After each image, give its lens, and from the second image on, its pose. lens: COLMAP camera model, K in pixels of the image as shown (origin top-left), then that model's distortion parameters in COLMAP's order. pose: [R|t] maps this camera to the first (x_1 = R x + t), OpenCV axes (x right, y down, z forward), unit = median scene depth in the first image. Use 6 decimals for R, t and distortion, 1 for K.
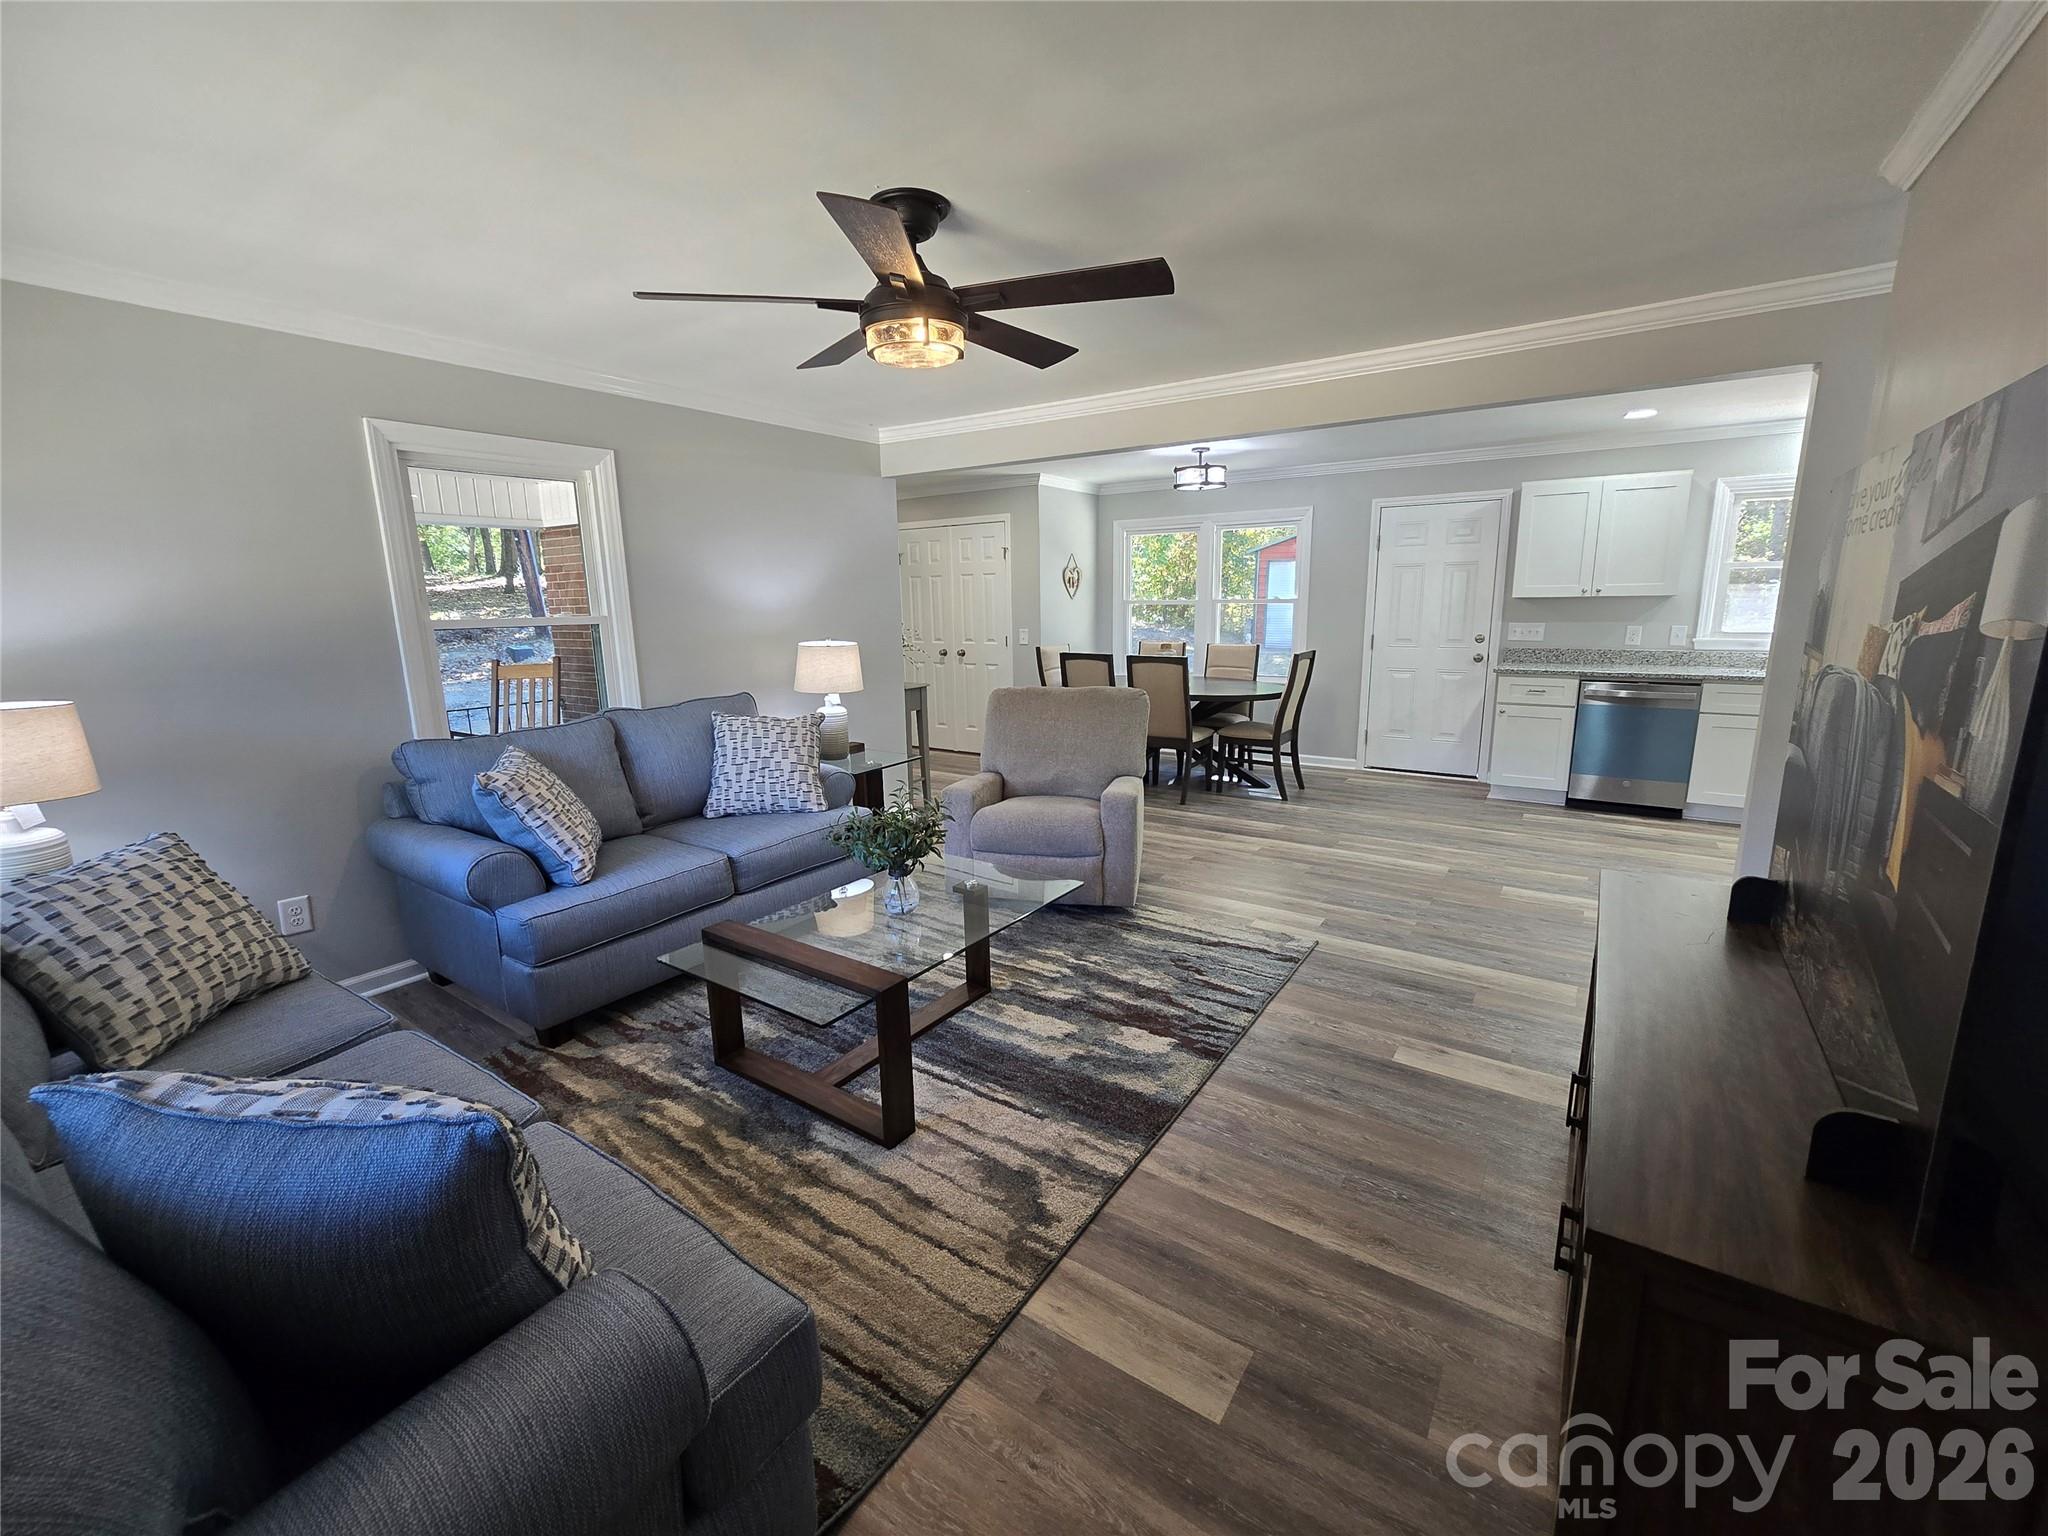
lens RADIAL K [[838.0, 0, 1029.8], [0, 838.0, 767.7], [0, 0, 1]] dist [0.000984, 0.000075]
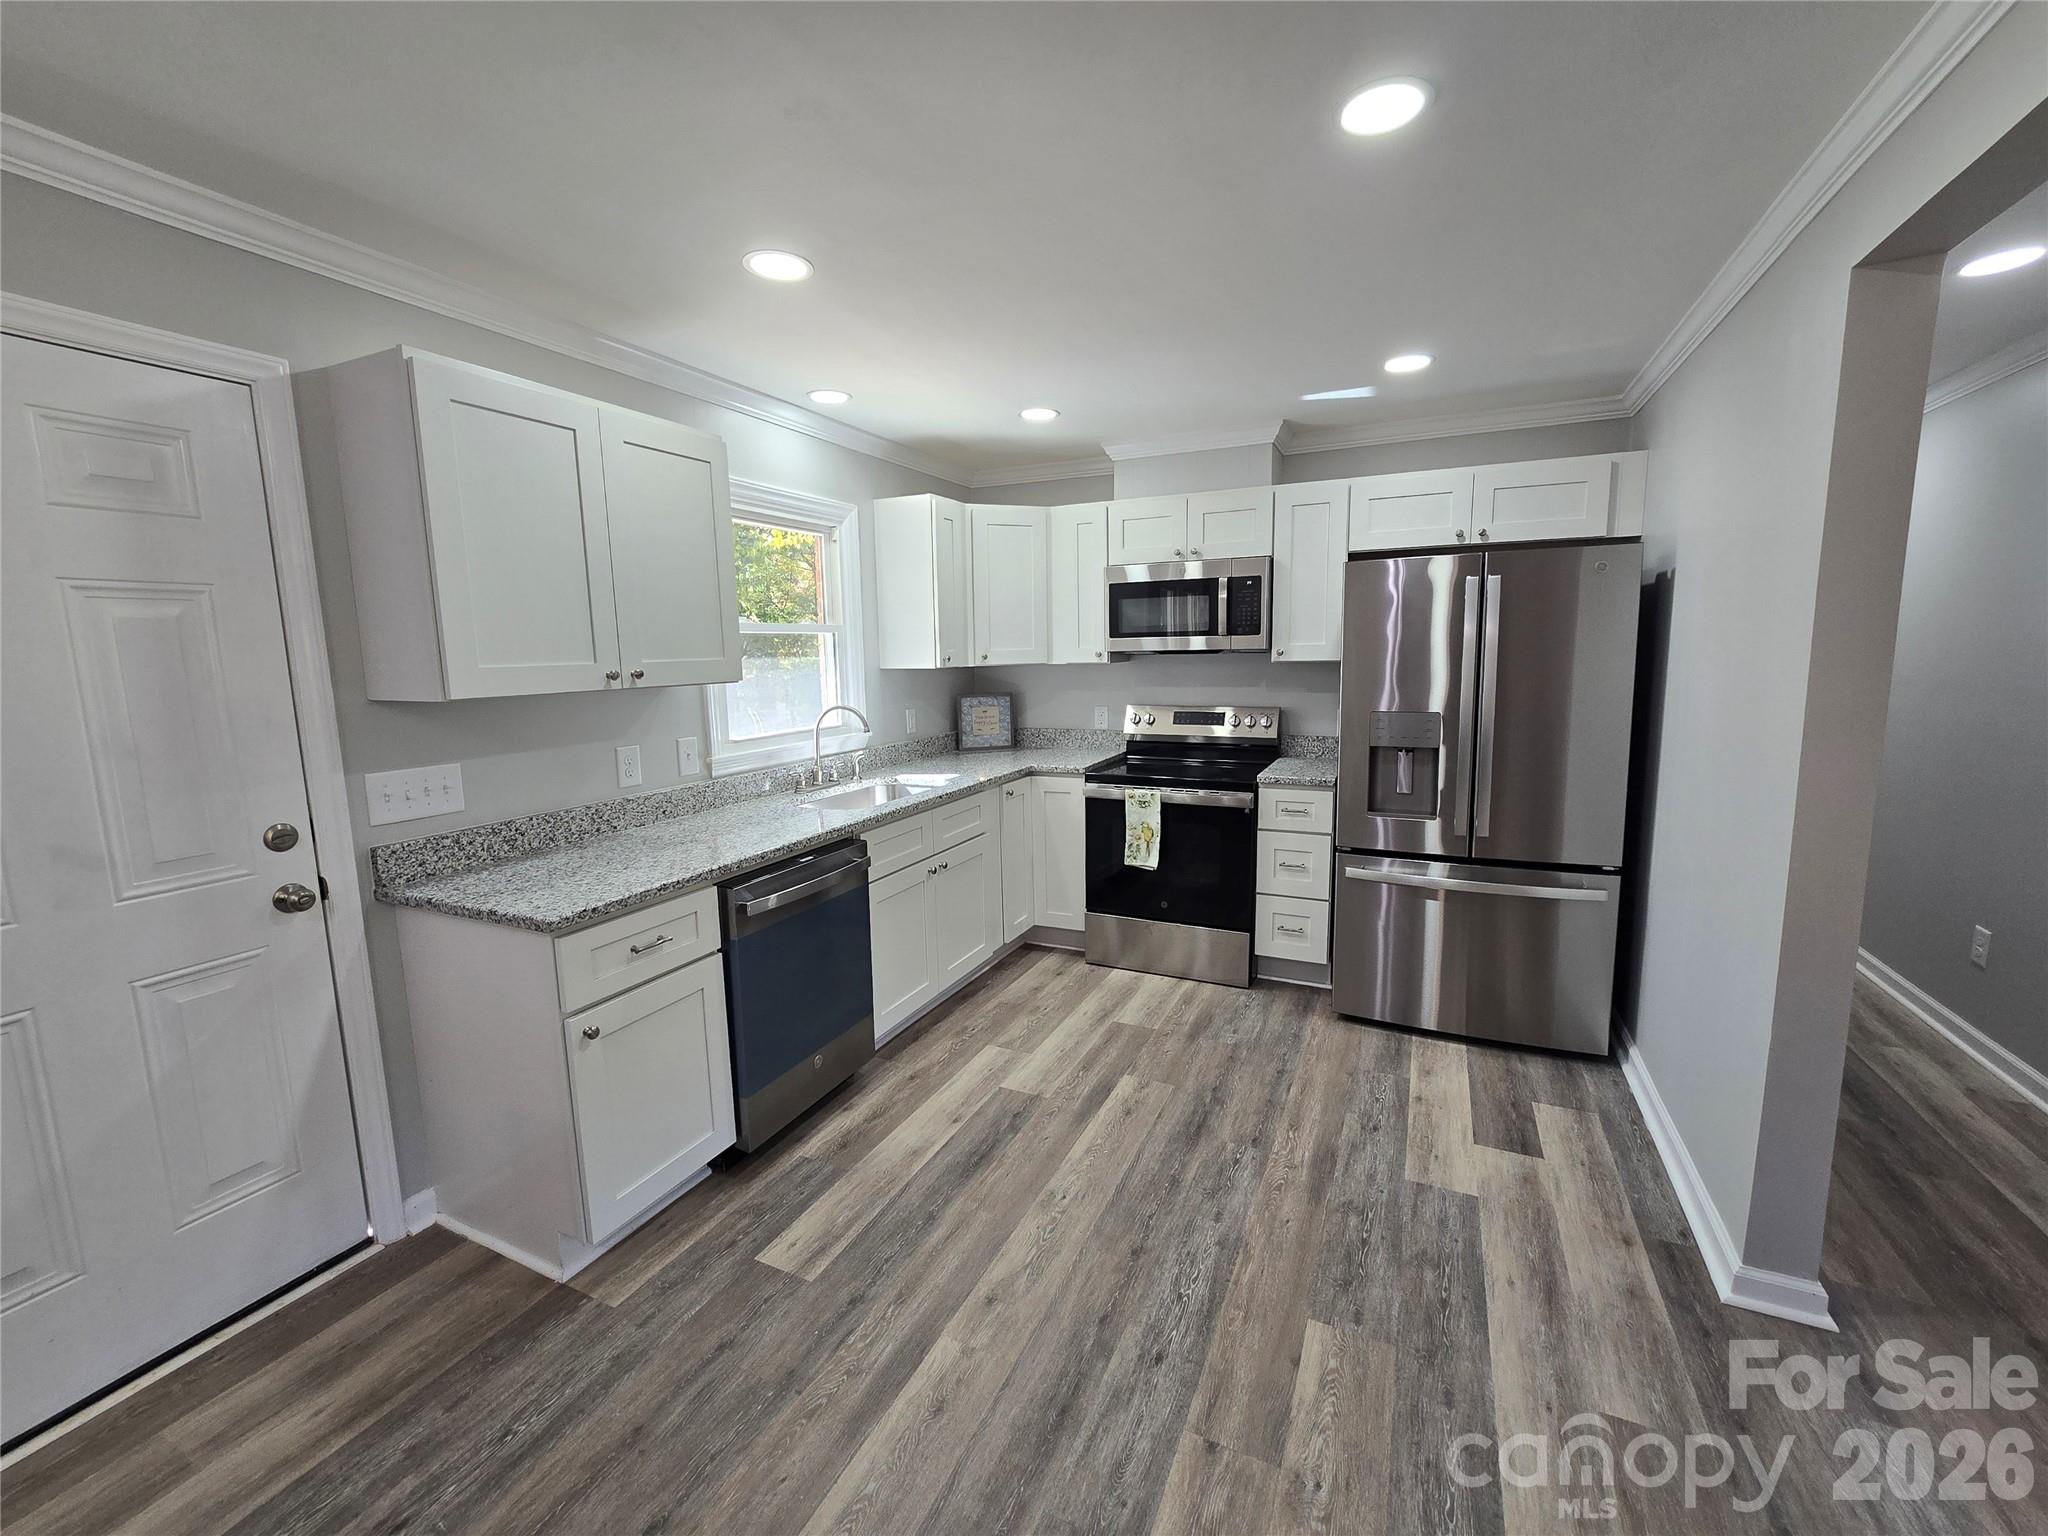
lens RADIAL K [[835.0, 0, 1026.9], [0, 835.0, 758.1], [0, 0, 1]] dist [-0.000389, -0.000080]
pose [[-0.152003, -0.116377, 0.981505, 0.349813], [0.215674, 0.965208, 0.147845, -0.291758], [-0.964562, 0.234158, -0.121615, 1.333612]]
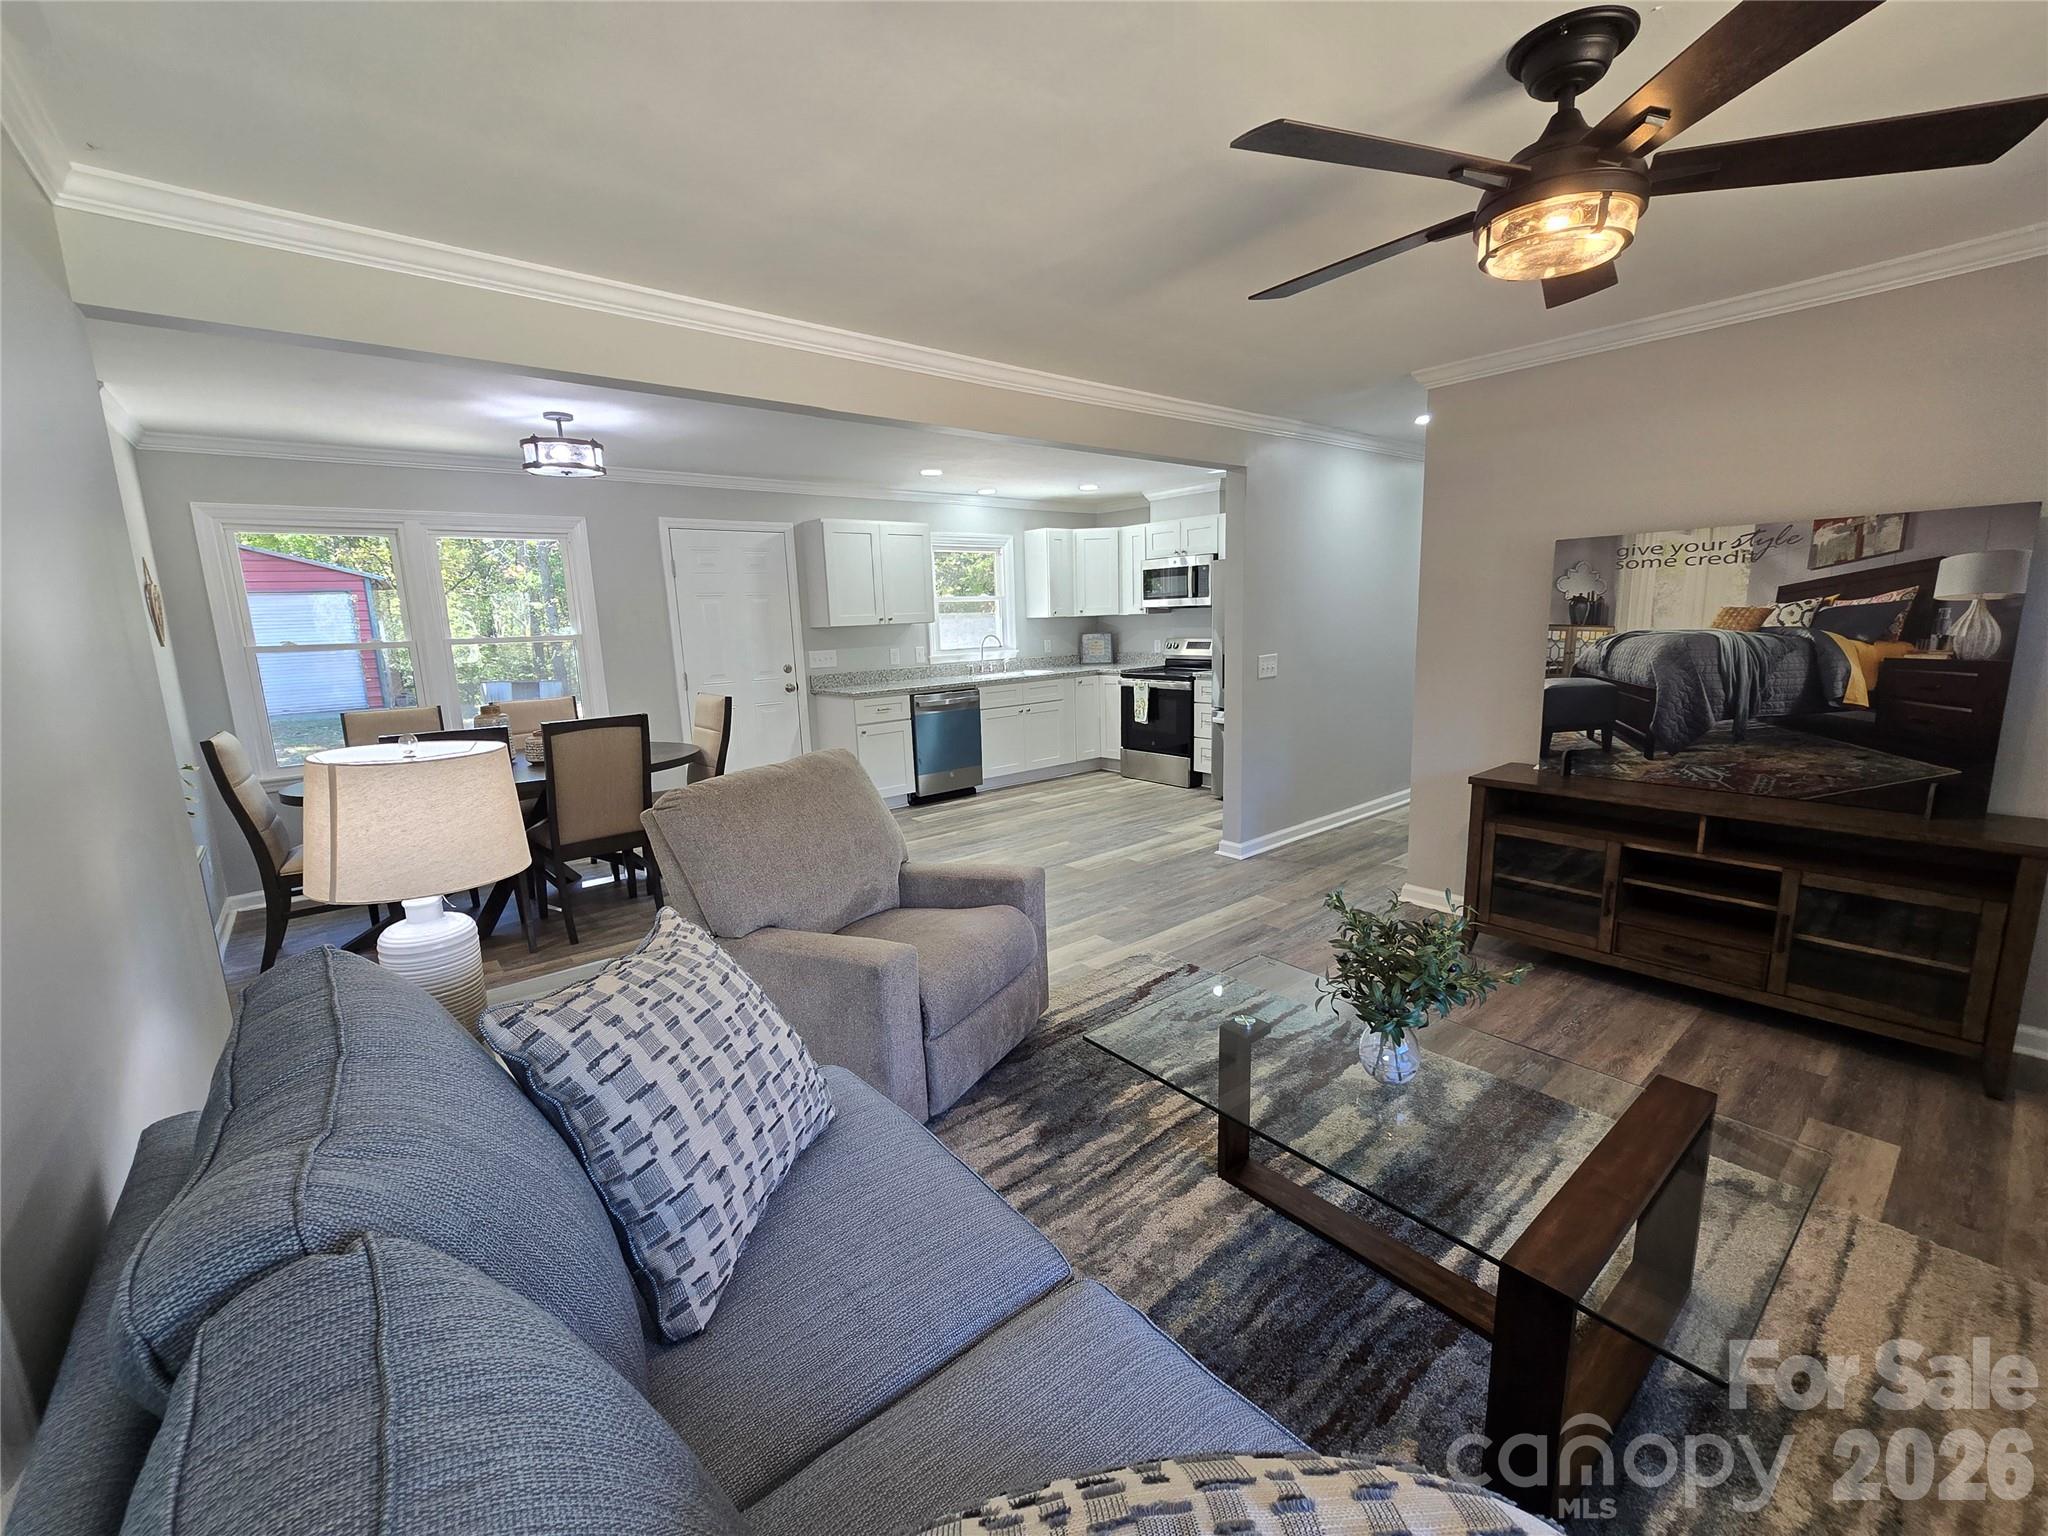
lens RADIAL K [[838.0, 0, 1029.8], [0, 838.0, 767.7], [0, 0, 1]] dist [0.000984, 0.000075]
pose [[0.276048, -0.168135, 0.946324, -0.610549], [0.219381, 0.969612, 0.108278, -0.145675], [-0.935772, 0.177716, 0.304545, 0.771365]]
